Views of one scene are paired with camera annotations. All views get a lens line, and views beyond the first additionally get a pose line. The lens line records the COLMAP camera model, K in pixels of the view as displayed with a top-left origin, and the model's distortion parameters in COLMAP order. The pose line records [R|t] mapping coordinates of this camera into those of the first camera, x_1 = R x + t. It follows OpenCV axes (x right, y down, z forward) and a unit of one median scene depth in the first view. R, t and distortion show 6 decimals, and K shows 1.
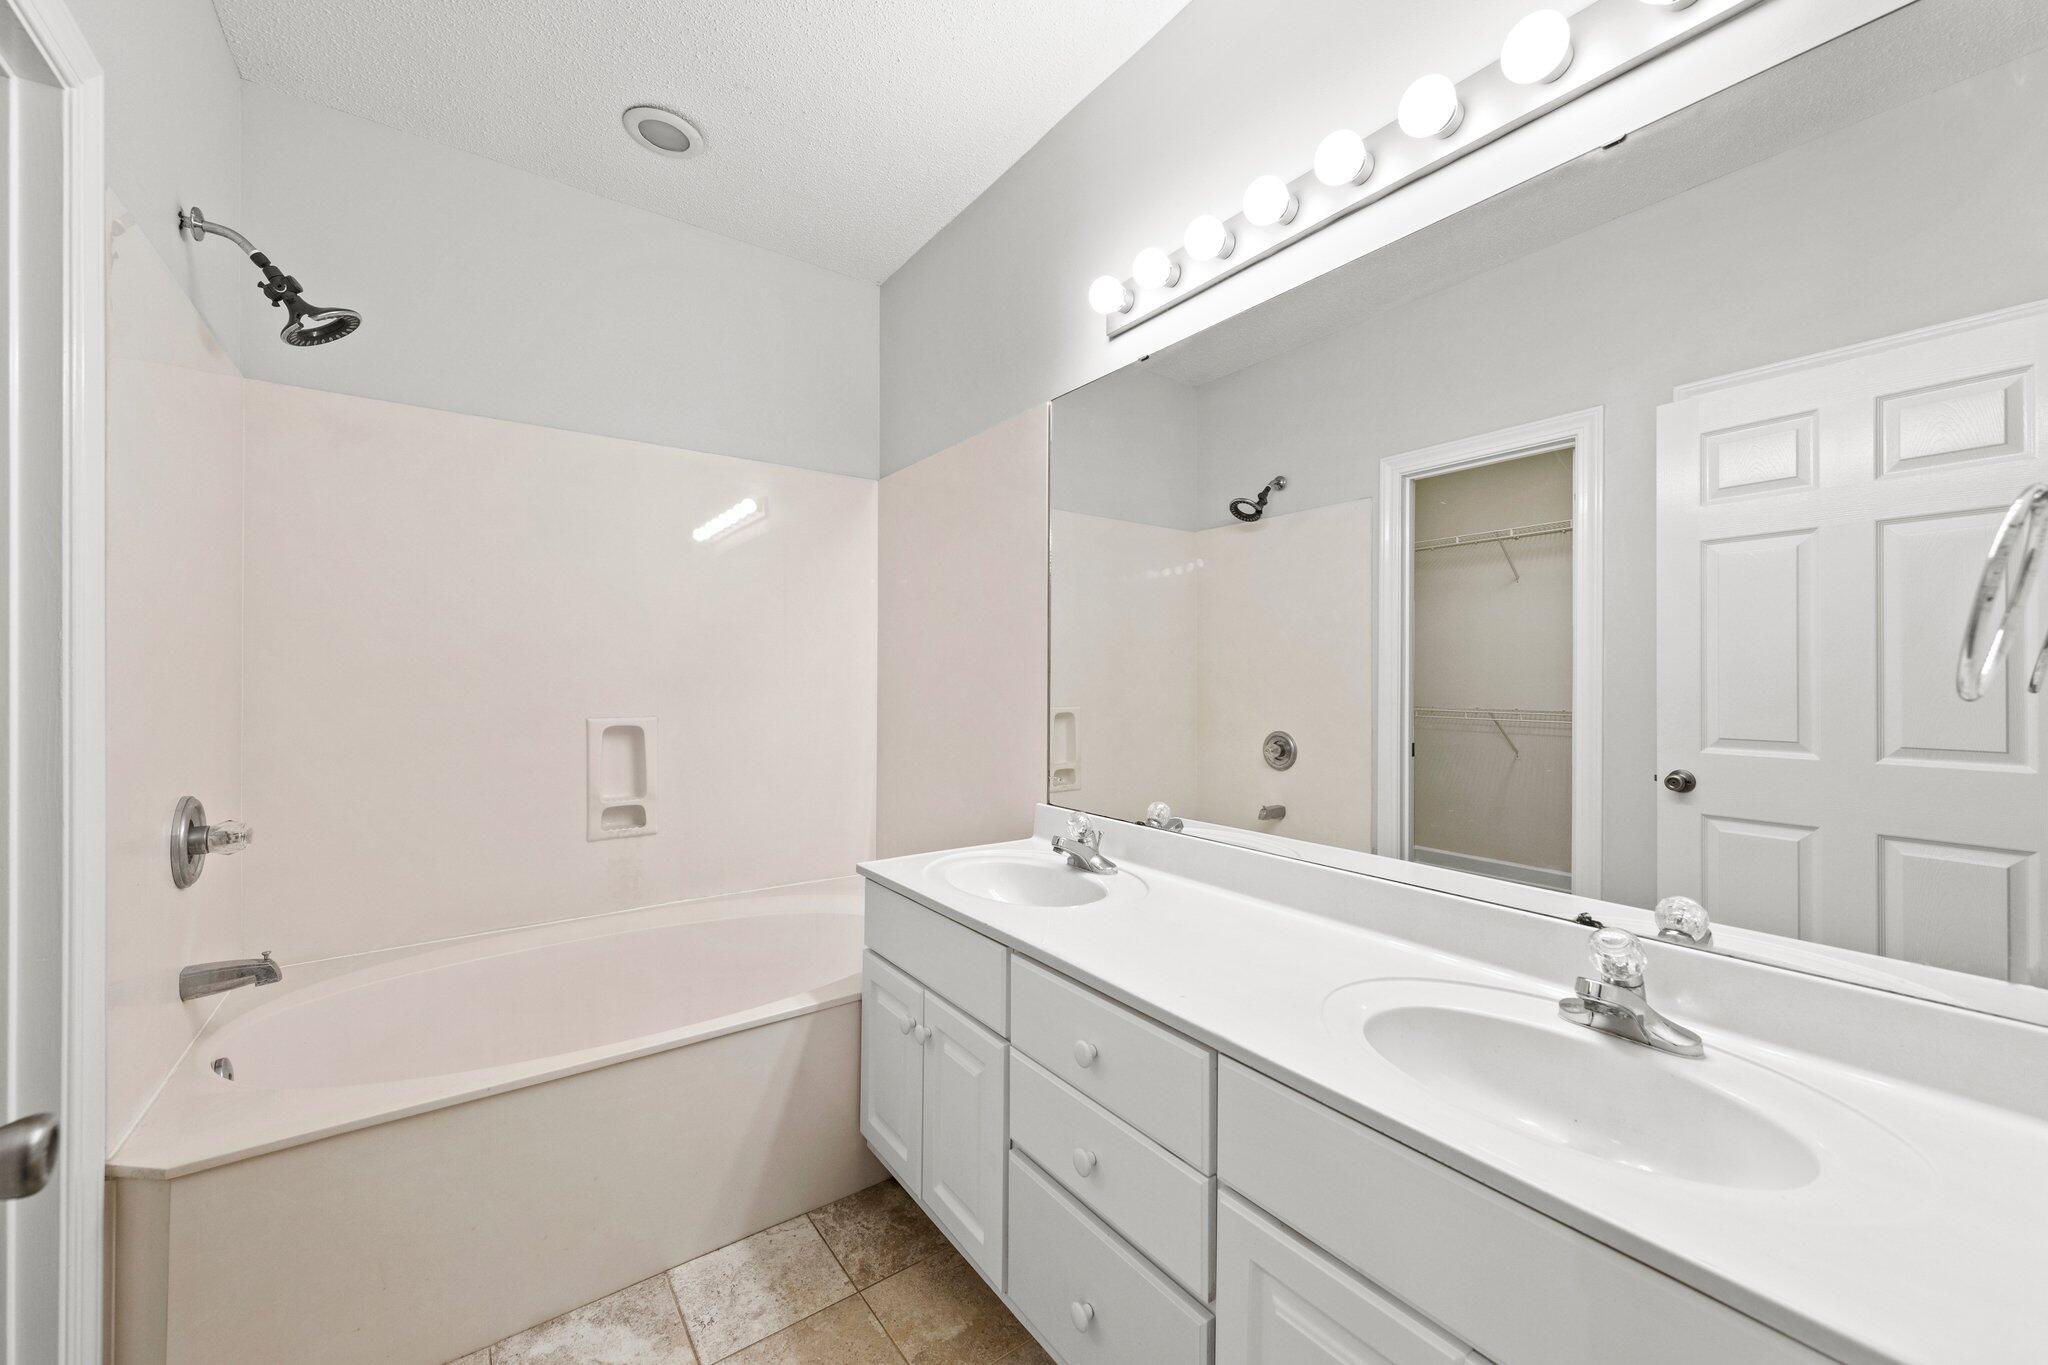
lens RADIAL K [[809.3, 0, 1024.7], [0, 809.3, 678.5], [0, 0, 1]] dist [0.004317, -0.001420]
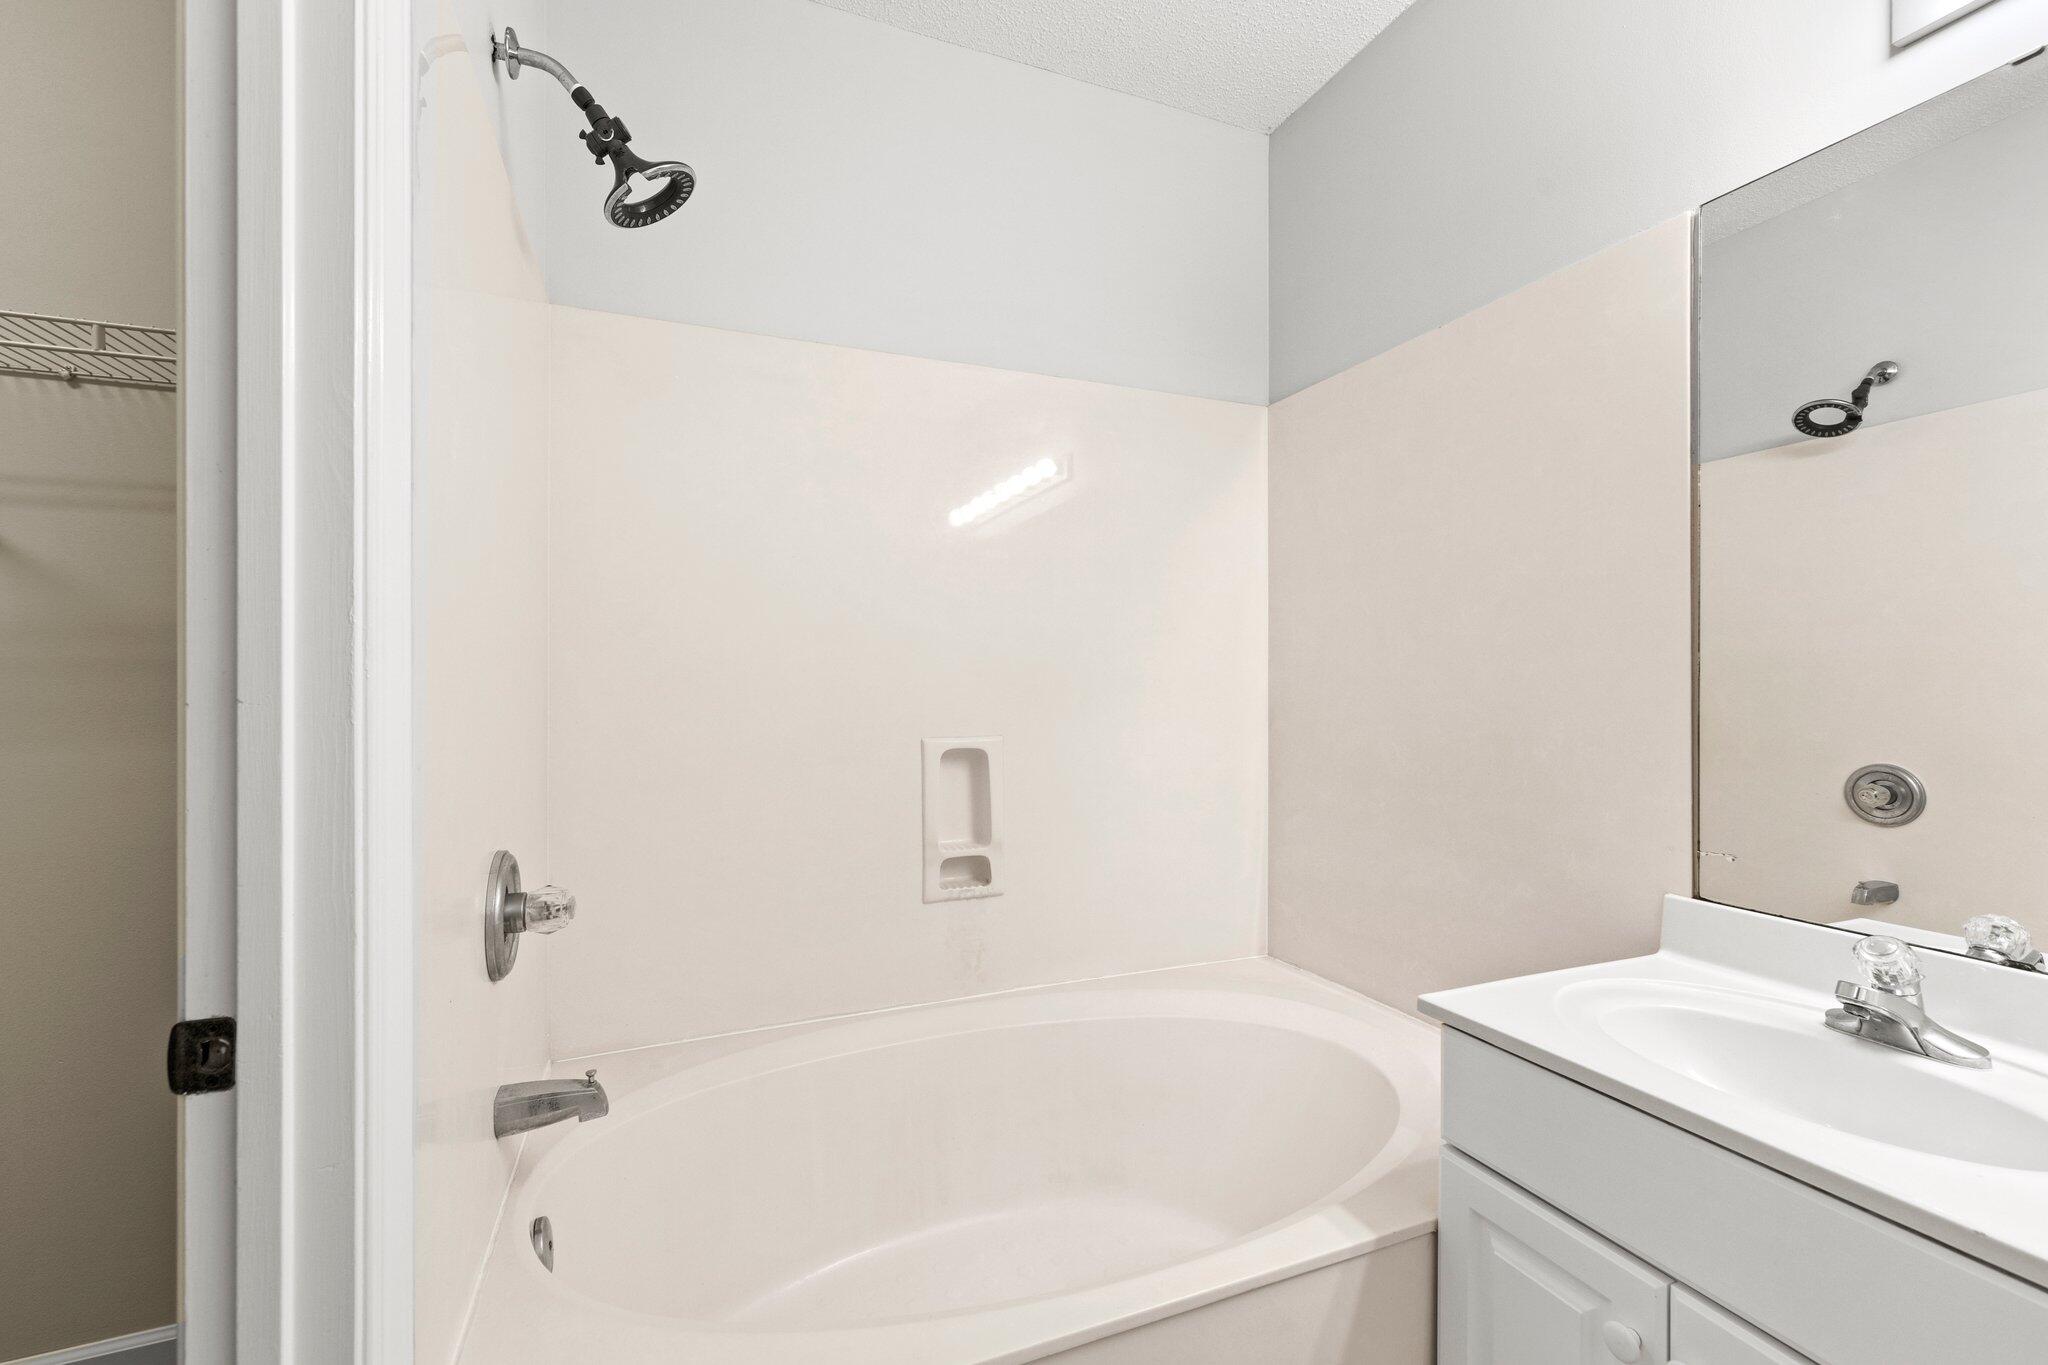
lens RADIAL K [[834.4, 0, 967.0], [0, 834.4, 680.3], [0, 0, 1]] dist [0.000741, 0.000329]
pose [[0.967580, -0.004090, -0.252530, -0.387745], [0.003460, 0.999990, -0.002939, -0.002117], [0.252540, 0.001970, 0.967585, 0.338337]]
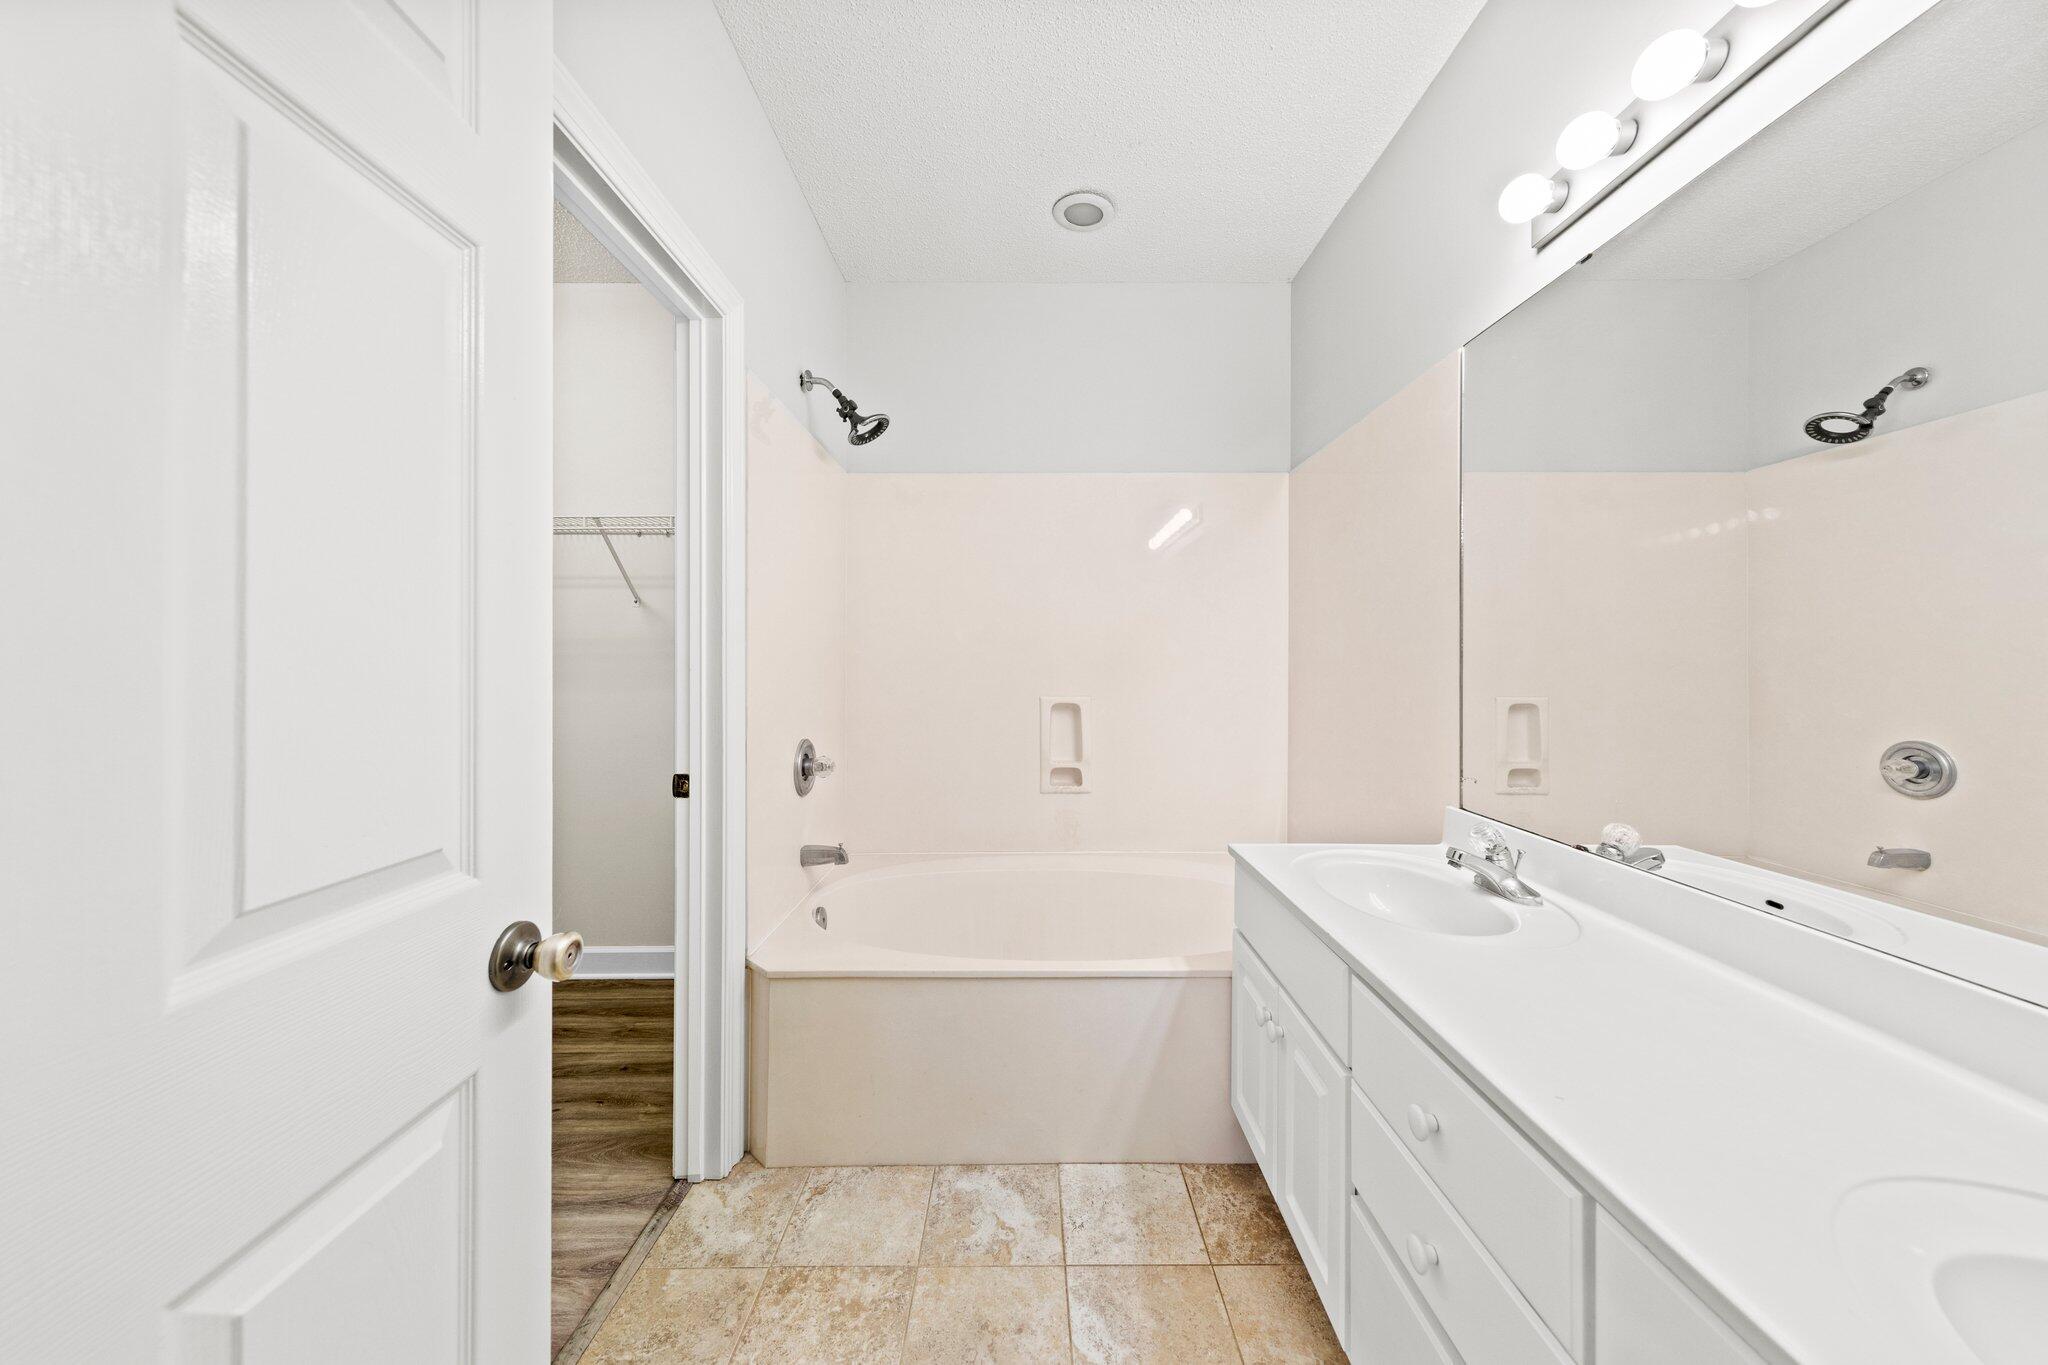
lens RADIAL K [[702.2, 0, 1024.3], [0, 702.2, 662.1], [0, 0, 1]] dist [0.007217, -0.000450]
pose [[0.801990, -0.003429, -0.597328, 0.124999], [0.001186, 0.999991, -0.004148, -0.000281], [0.597337, 0.002619, 0.801986, 0.127672]]
